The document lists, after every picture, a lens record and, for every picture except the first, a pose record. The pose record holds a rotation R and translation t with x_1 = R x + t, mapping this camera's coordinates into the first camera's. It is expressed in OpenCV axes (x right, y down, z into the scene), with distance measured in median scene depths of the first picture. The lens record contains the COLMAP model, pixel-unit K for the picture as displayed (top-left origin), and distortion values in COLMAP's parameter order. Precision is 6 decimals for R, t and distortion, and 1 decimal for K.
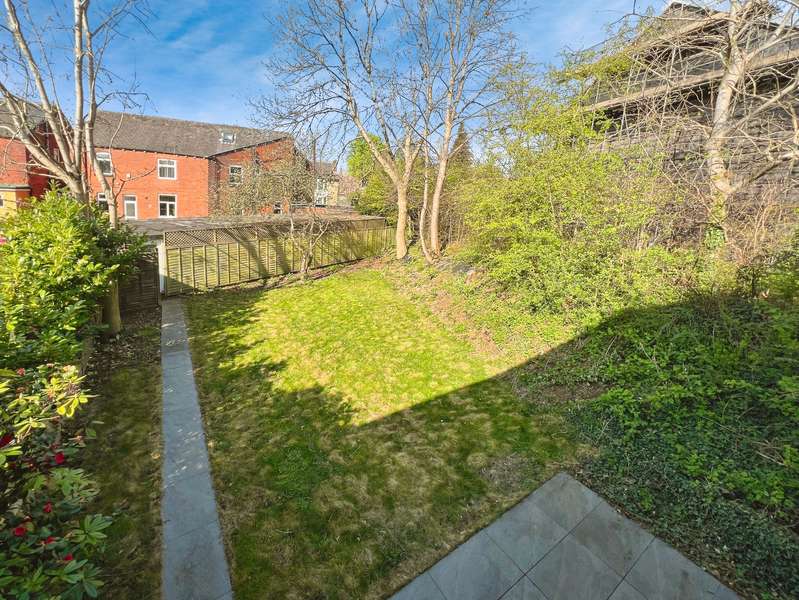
lens RADIAL K [[323.8, 0, 401.3], [0, 323.8, 294.4], [0, 0, 1]] dist [-0.000814, 0.000098]
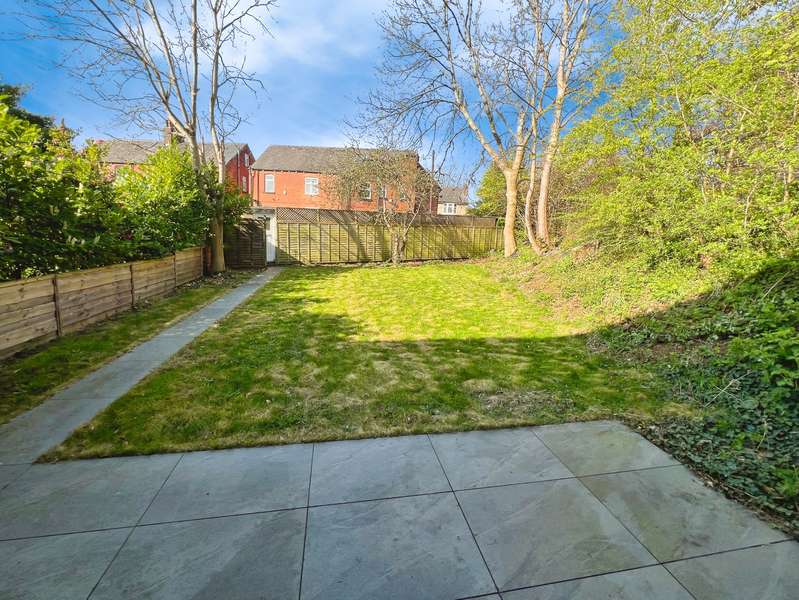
lens RADIAL K [[320.2, 0, 399.5], [0, 320.2, 300.0], [0, 0, 1]] dist [0.002757, 0.000108]
pose [[0.921541, 0.050523, -0.384980, 0.141417], [-0.073278, 0.996311, -0.044658, 0.154908], [0.381303, 0.069365, 0.921844, 0.111207]]
